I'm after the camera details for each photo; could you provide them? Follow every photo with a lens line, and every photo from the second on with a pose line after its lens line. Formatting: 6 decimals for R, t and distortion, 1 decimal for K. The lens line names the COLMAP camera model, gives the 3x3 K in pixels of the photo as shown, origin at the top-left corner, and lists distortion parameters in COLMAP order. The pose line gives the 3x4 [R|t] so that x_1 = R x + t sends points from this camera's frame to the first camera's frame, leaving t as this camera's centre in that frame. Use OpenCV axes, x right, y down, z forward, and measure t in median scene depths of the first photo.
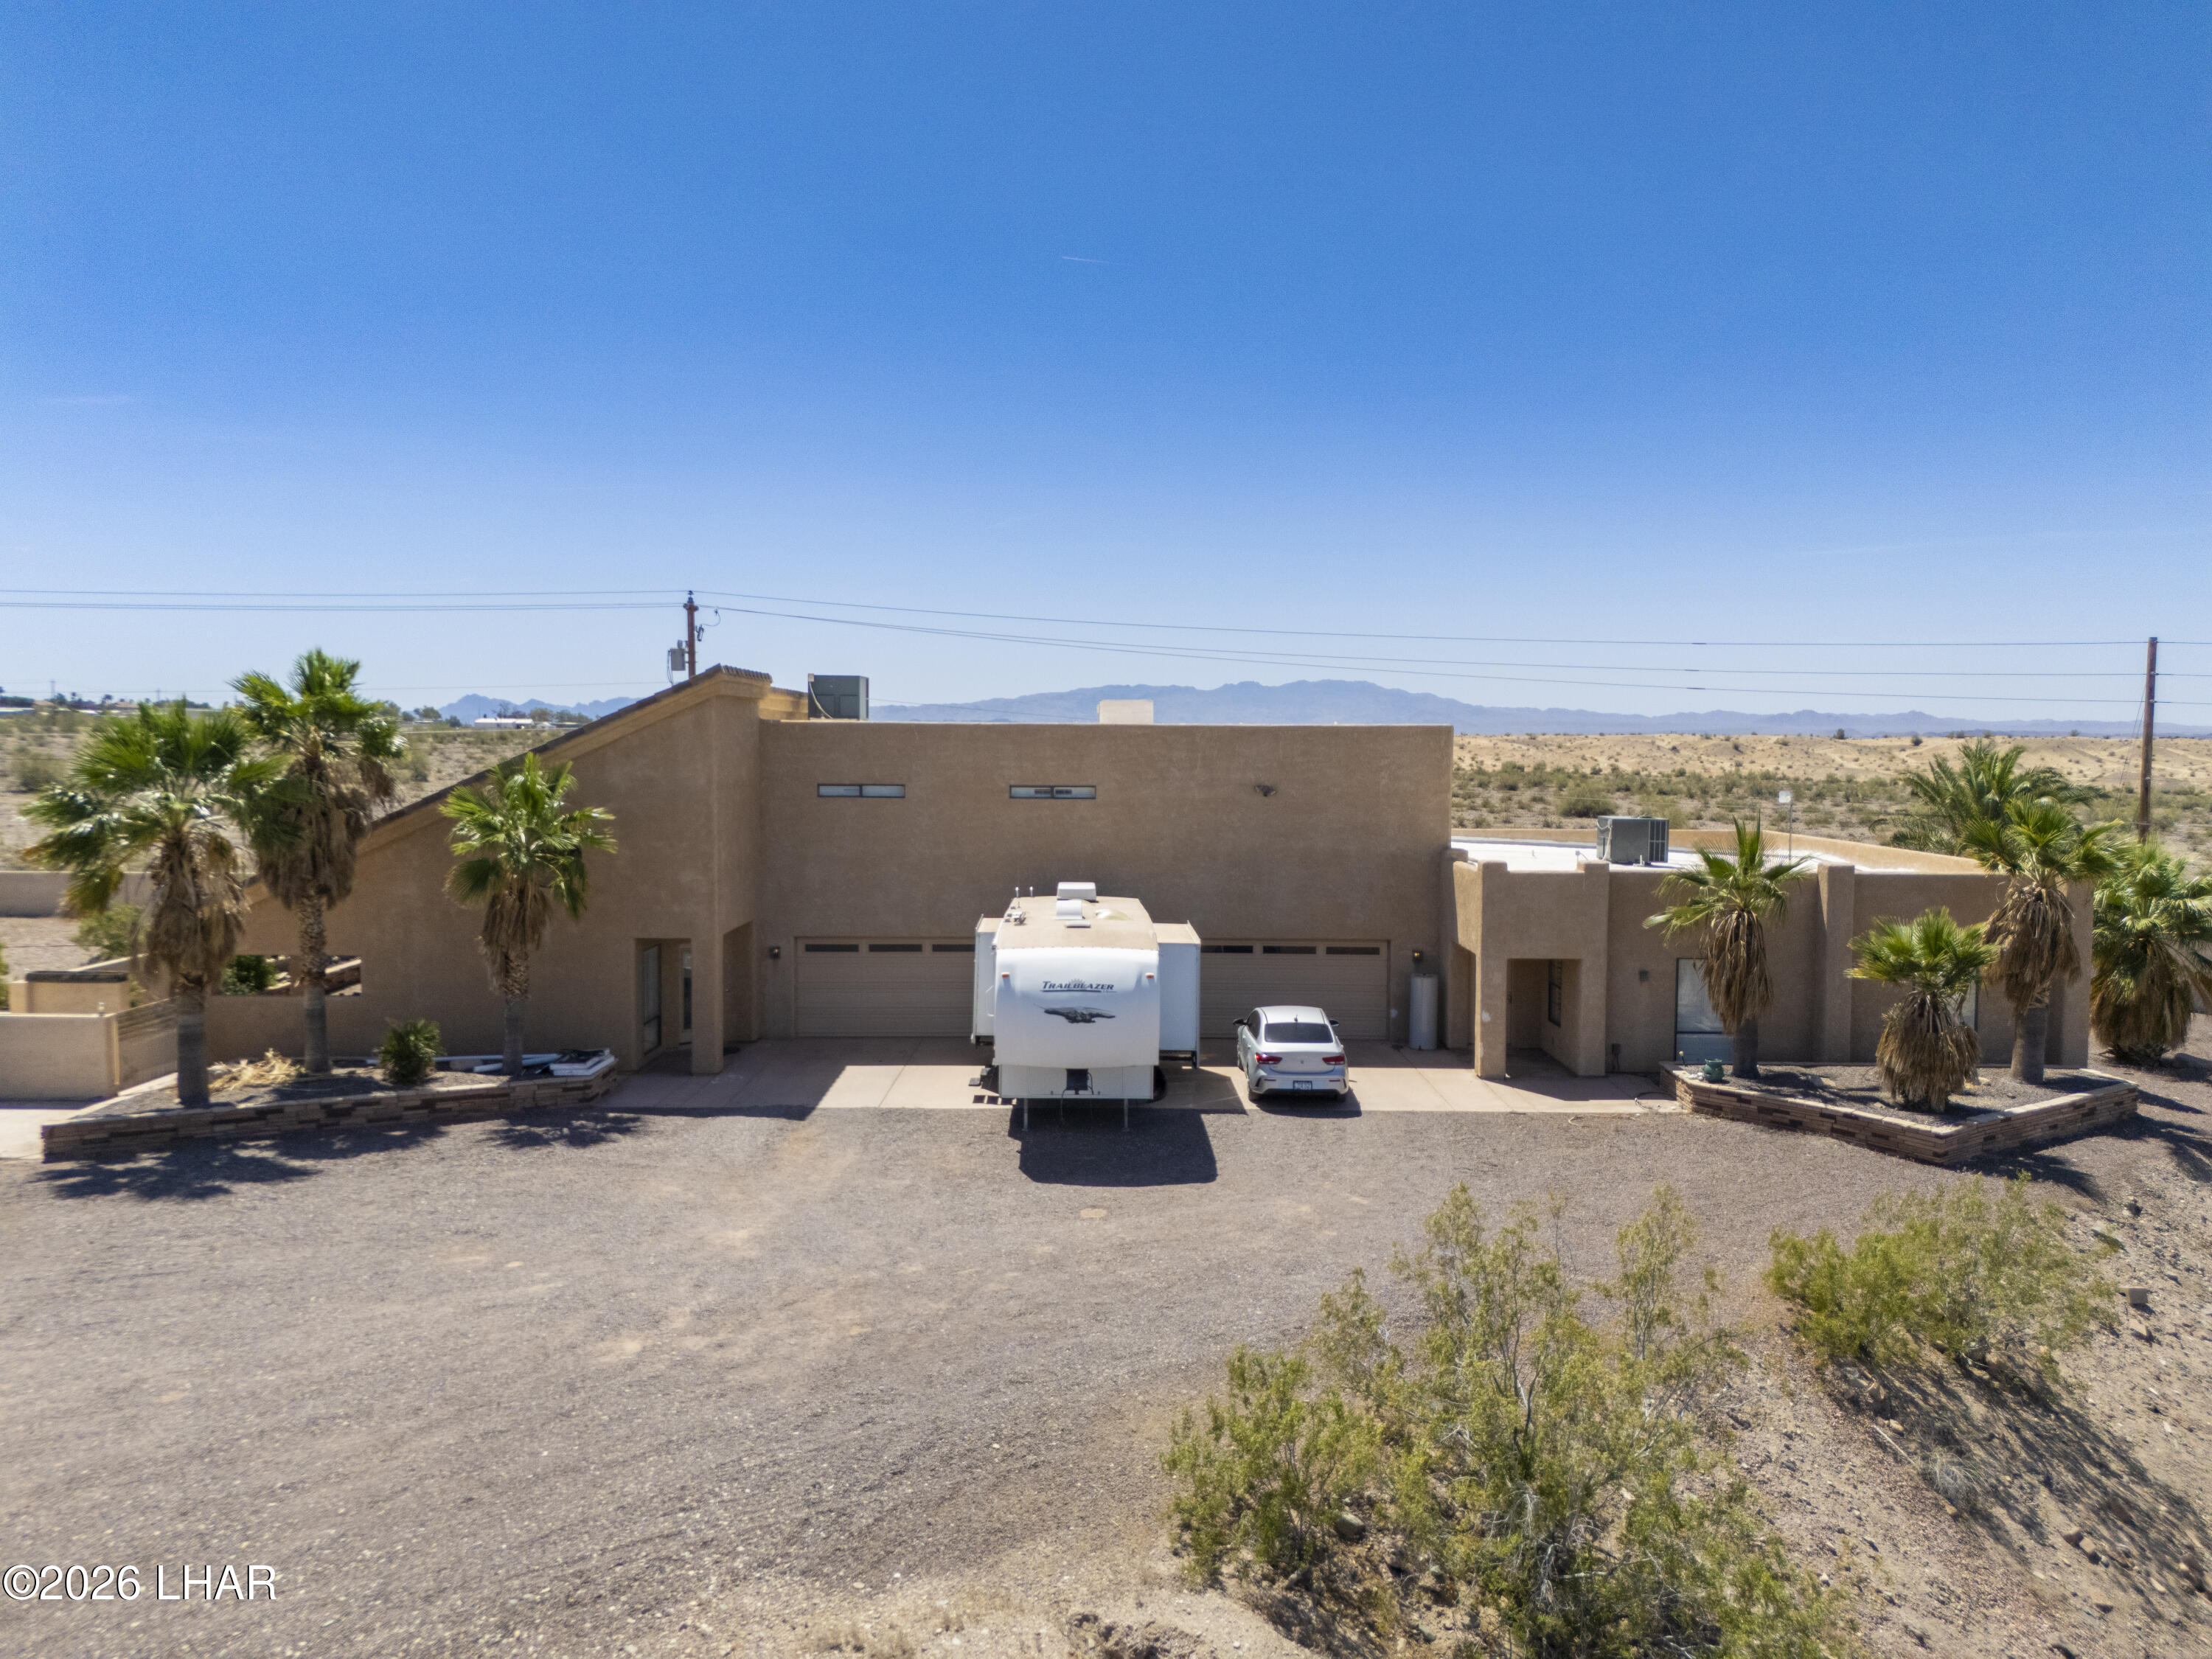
lens RADIAL K [[1628.1, 0, 1101.9], [0, 1628.1, 849.9], [0, 0, 1]] dist [0.063459, -0.057239]
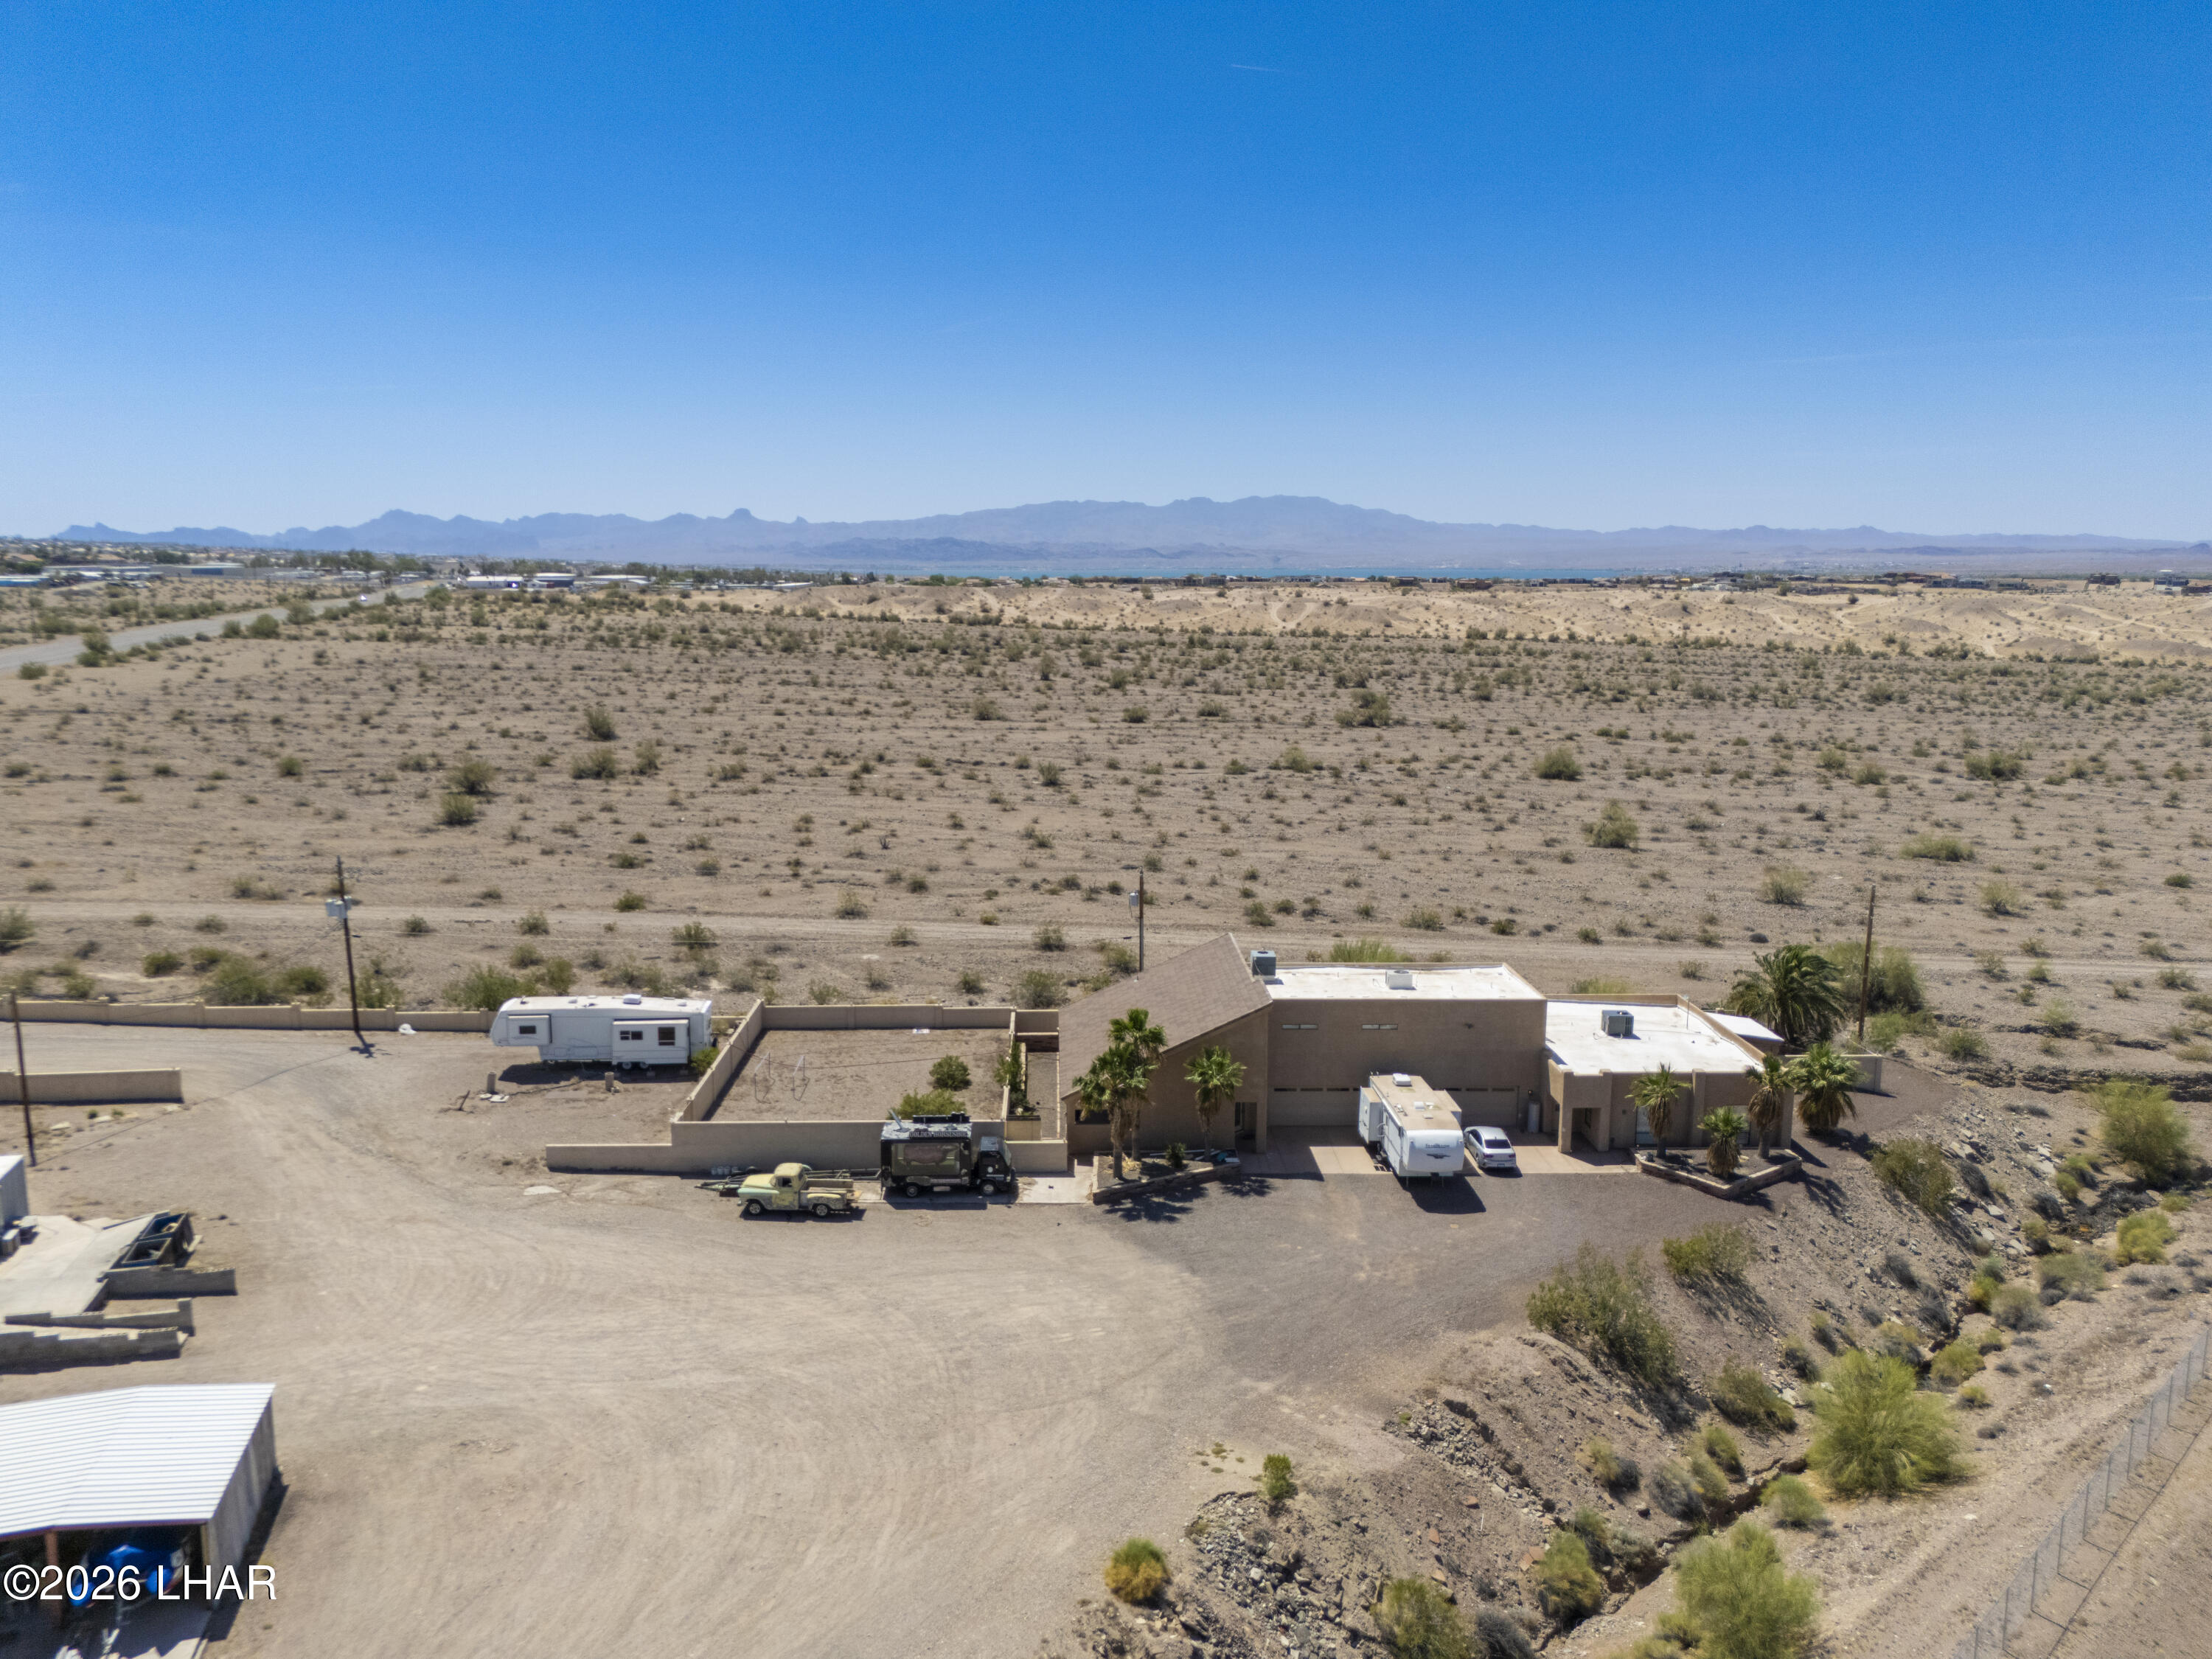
lens RADIAL K [[1628.1, 0, 1101.9], [0, 1628.1, 848.2], [0, 0, 1]] dist [0.063459, -0.057239]
pose [[0.999540, -0.008154, 0.029195, -0.630498], [0.004983, 0.994239, 0.107073, -0.691127], [-0.029900, -0.106878, 0.993822, -1.676449]]
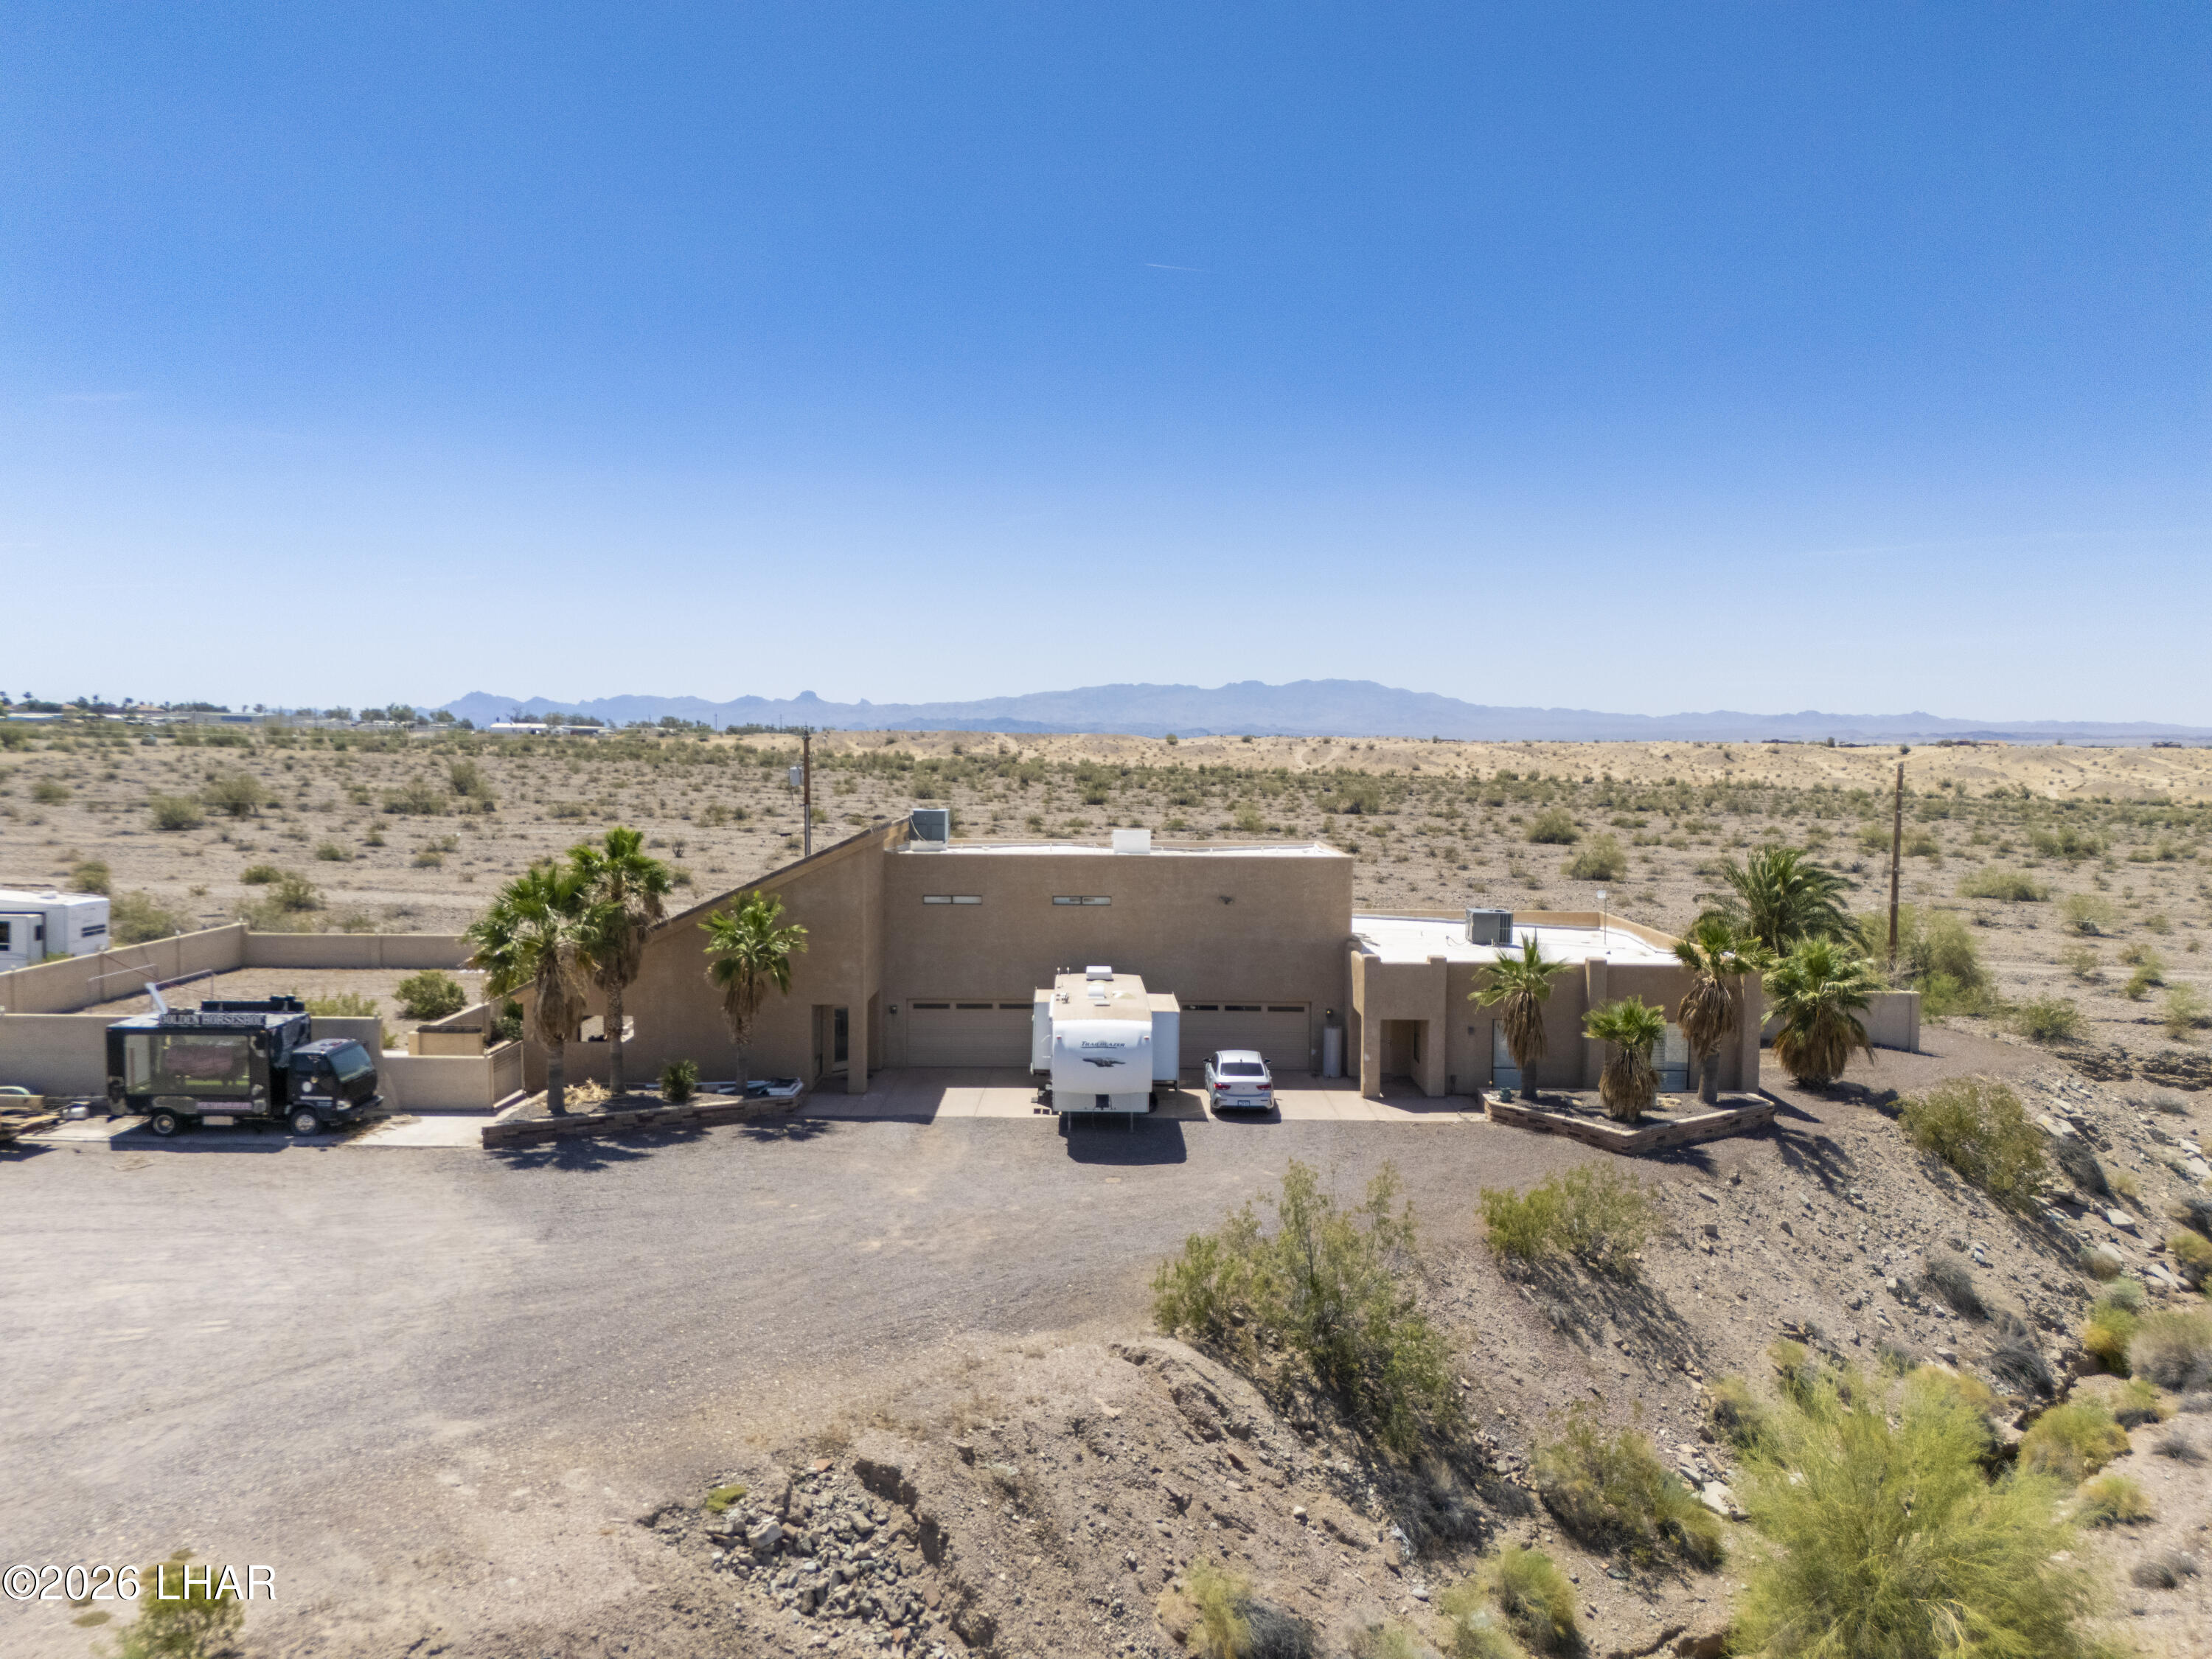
lens RADIAL K [[1628.1, 0, 1103.6], [0, 1628.1, 836.0], [0, 0, 1]] dist [0.063459, -0.057239]
pose [[0.999996, 0.002644, -0.000770, -0.011969], [-0.002650, 0.999966, -0.007748, -0.102869], [0.000750, 0.007750, 0.999970, -0.585395]]
